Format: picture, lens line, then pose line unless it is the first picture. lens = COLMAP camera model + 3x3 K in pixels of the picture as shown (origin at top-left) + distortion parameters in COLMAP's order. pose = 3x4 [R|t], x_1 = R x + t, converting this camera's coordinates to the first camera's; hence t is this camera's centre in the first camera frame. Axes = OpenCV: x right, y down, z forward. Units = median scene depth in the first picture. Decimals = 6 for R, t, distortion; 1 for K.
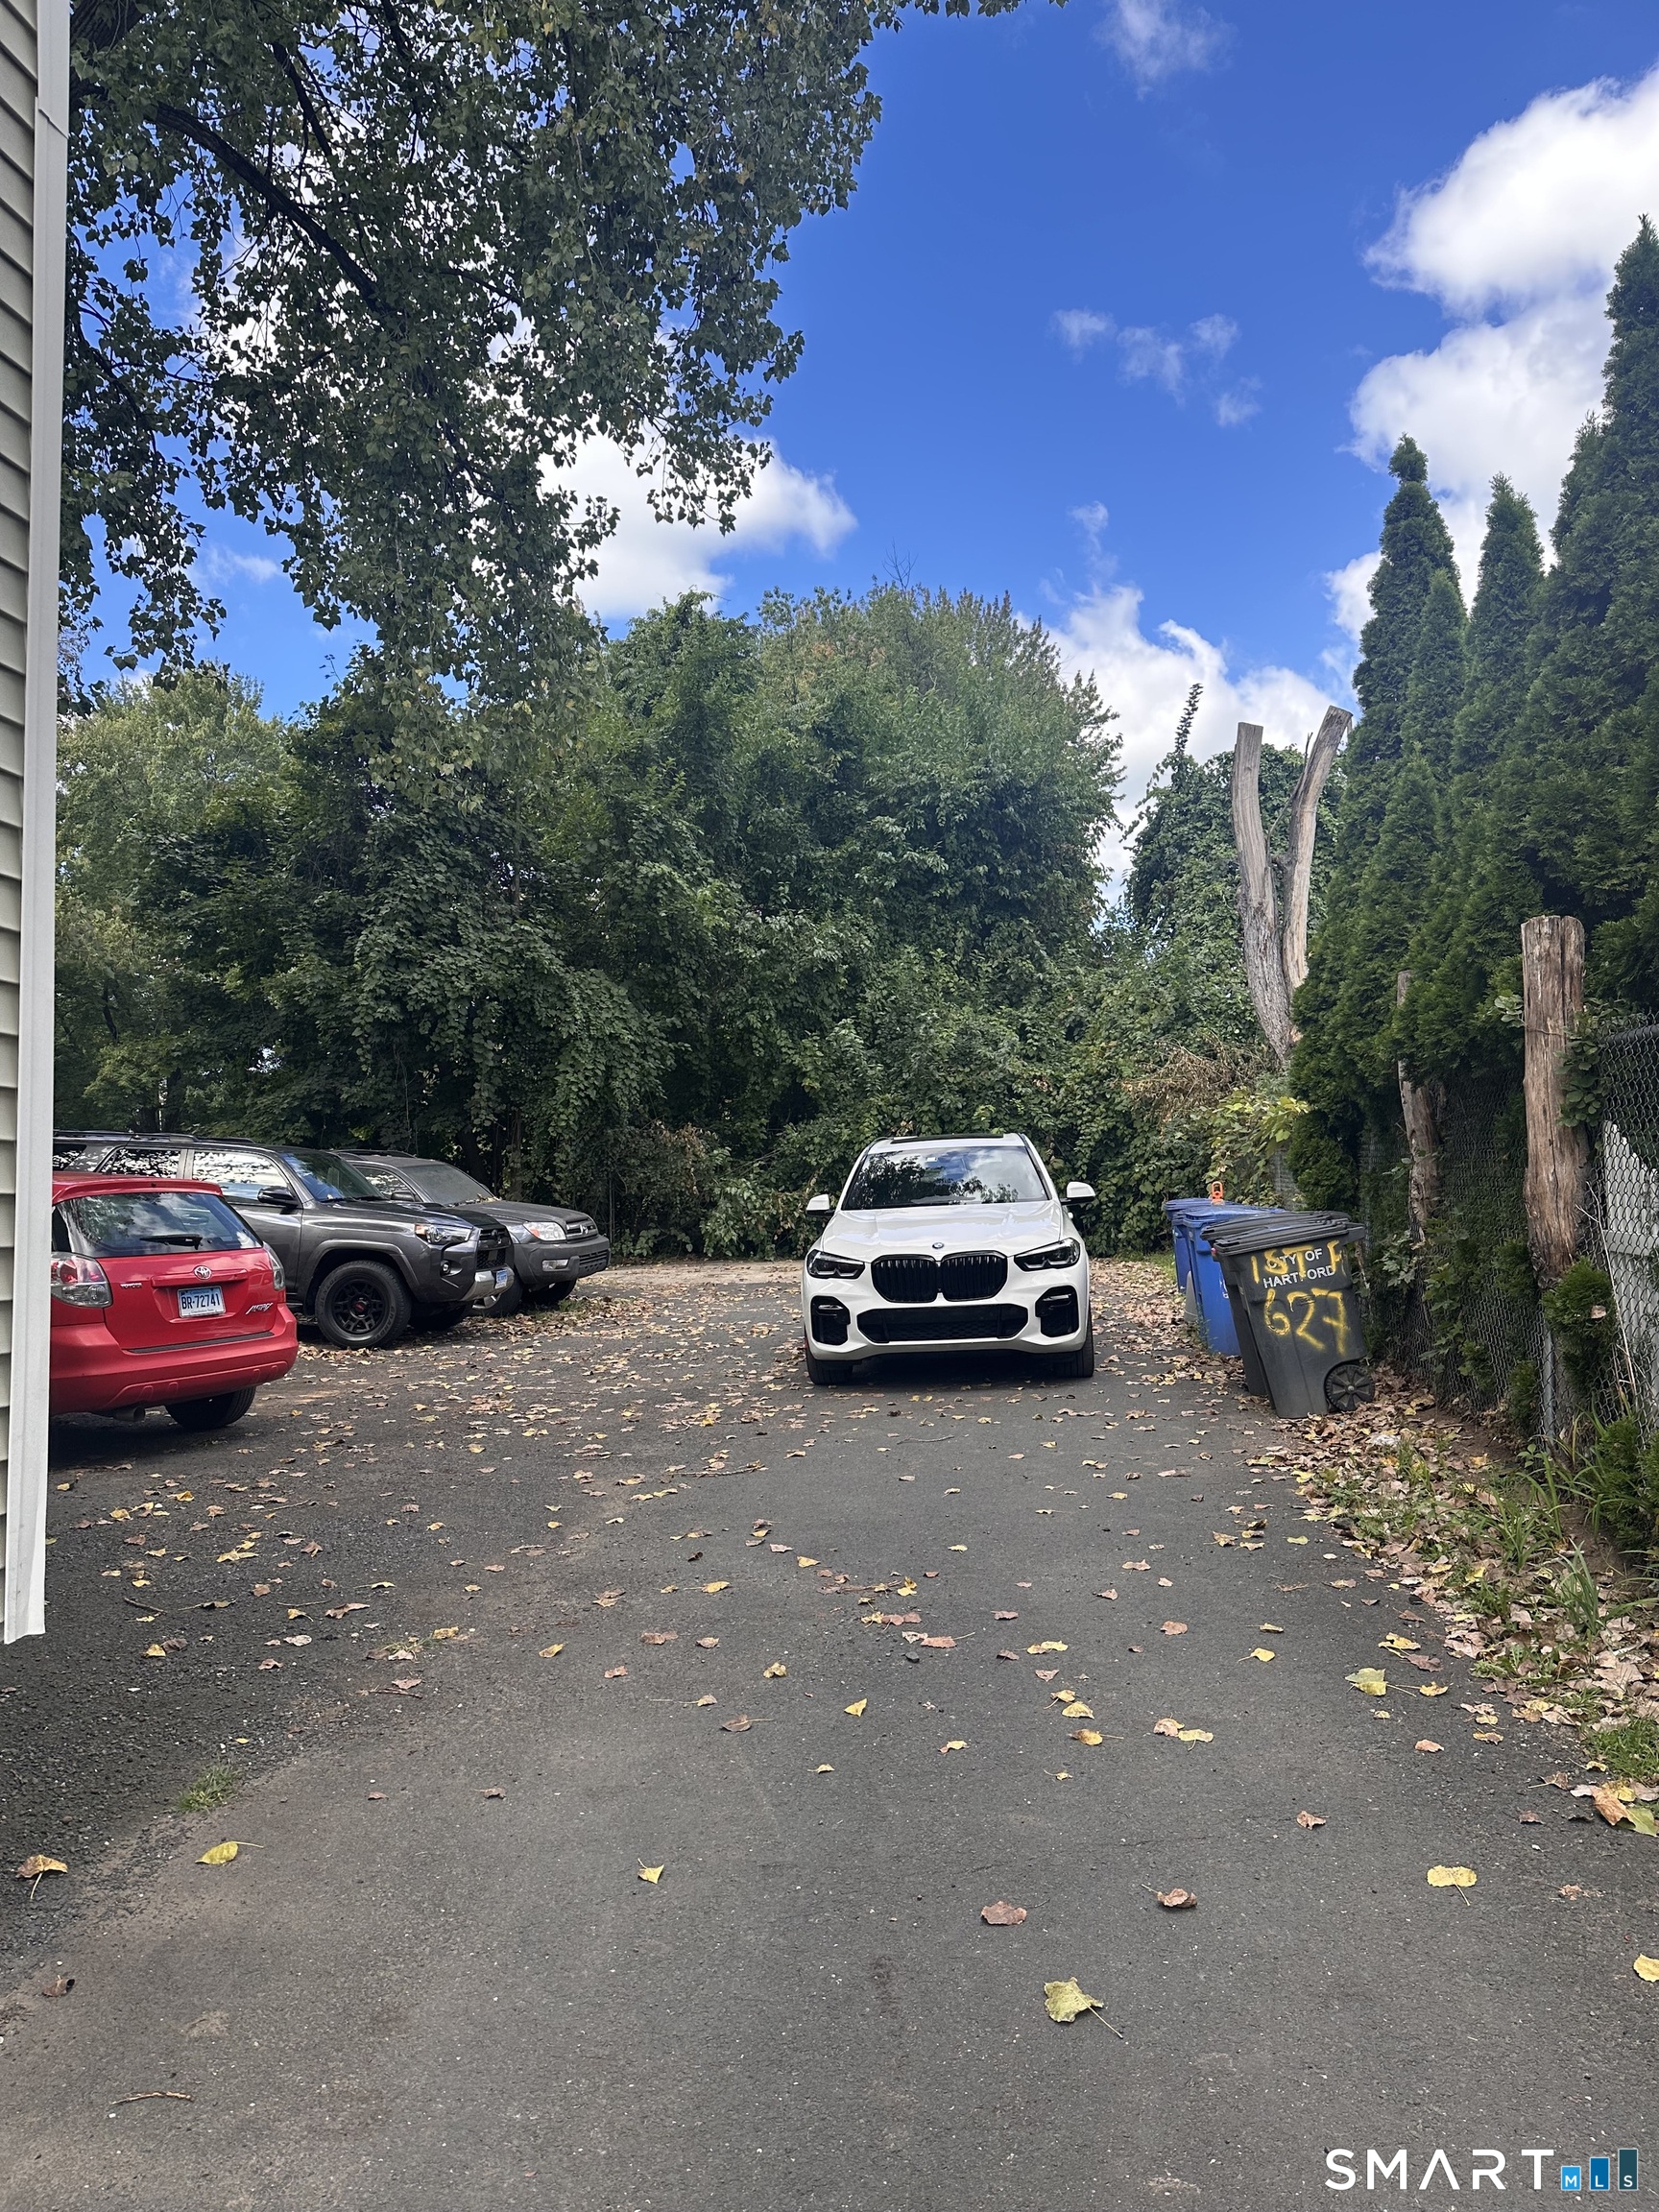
lens RADIAL K [[1564.2, 0, 798.4], [0, 1564.2, 1117.2], [0, 0, 1]] dist [0.159266, -0.275389]
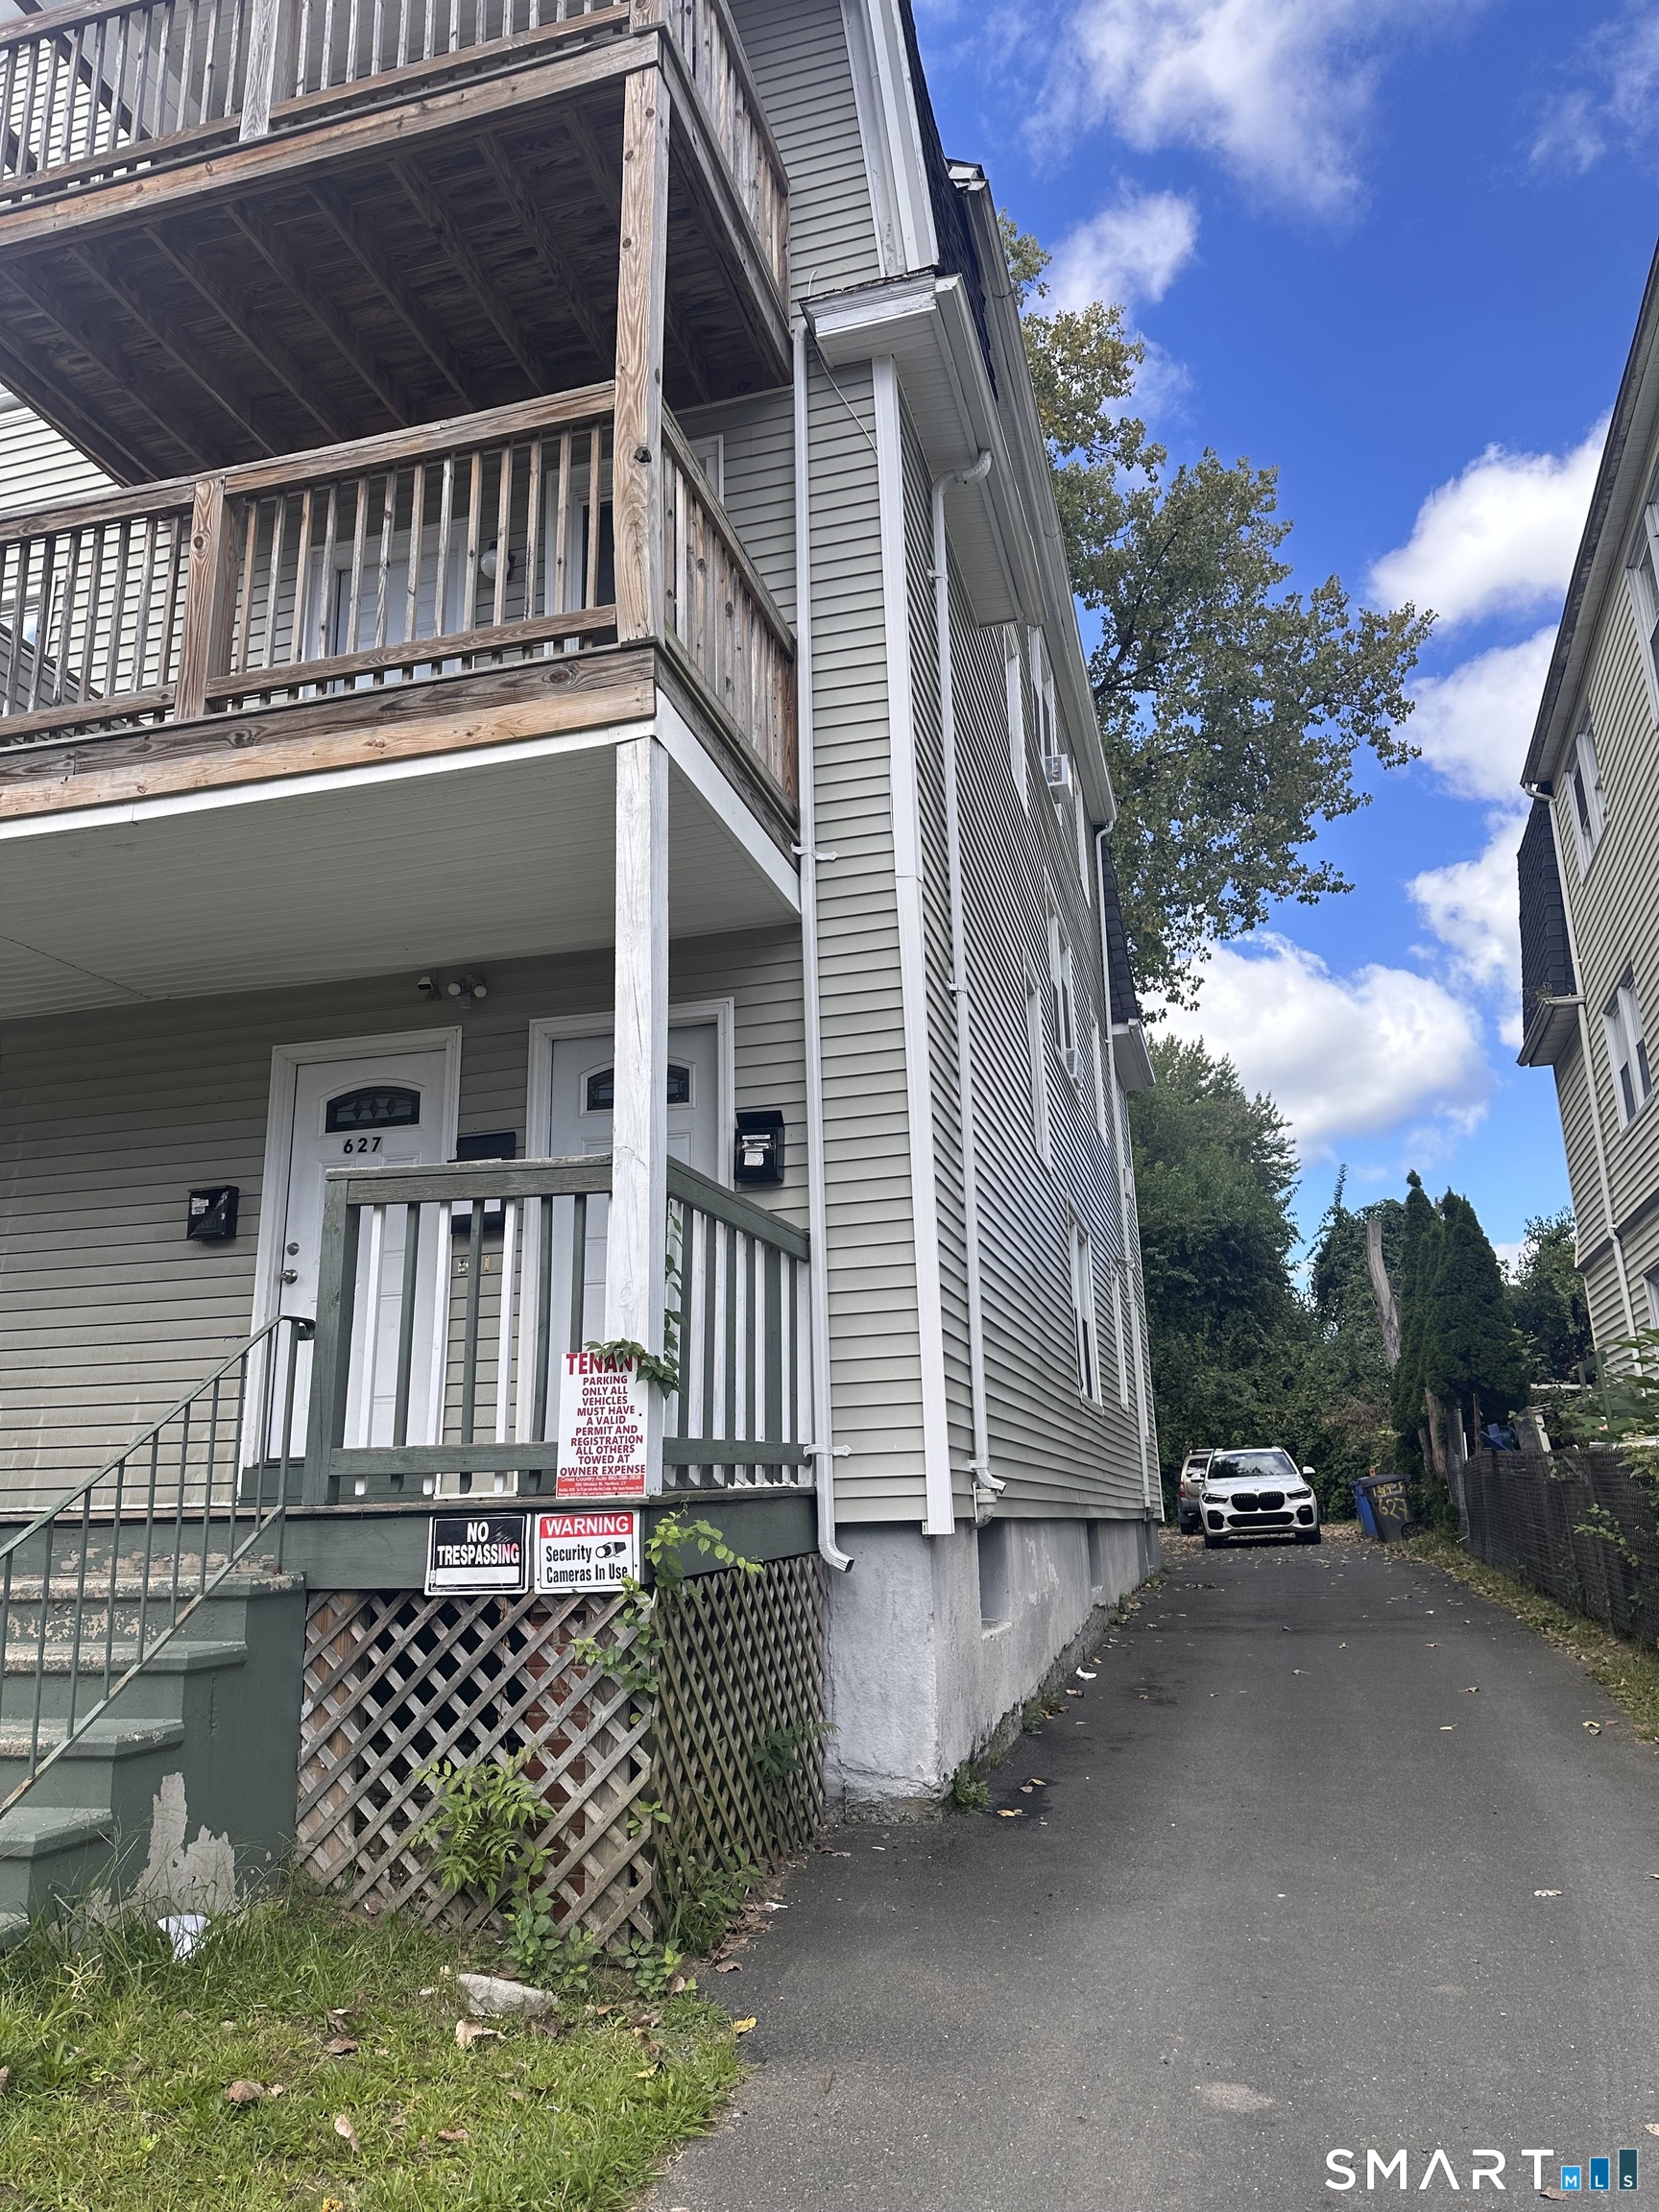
lens RADIAL K [[1564.2, 0, 798.4], [0, 1564.2, 1117.2], [0, 0, 1]] dist [0.159266, -0.275389]
pose [[0.993754, -0.040766, -0.103883, -0.154072], [0.019225, 0.979511, -0.200473, -0.004704], [0.109927, 0.197224, 0.974176, -0.751041]]
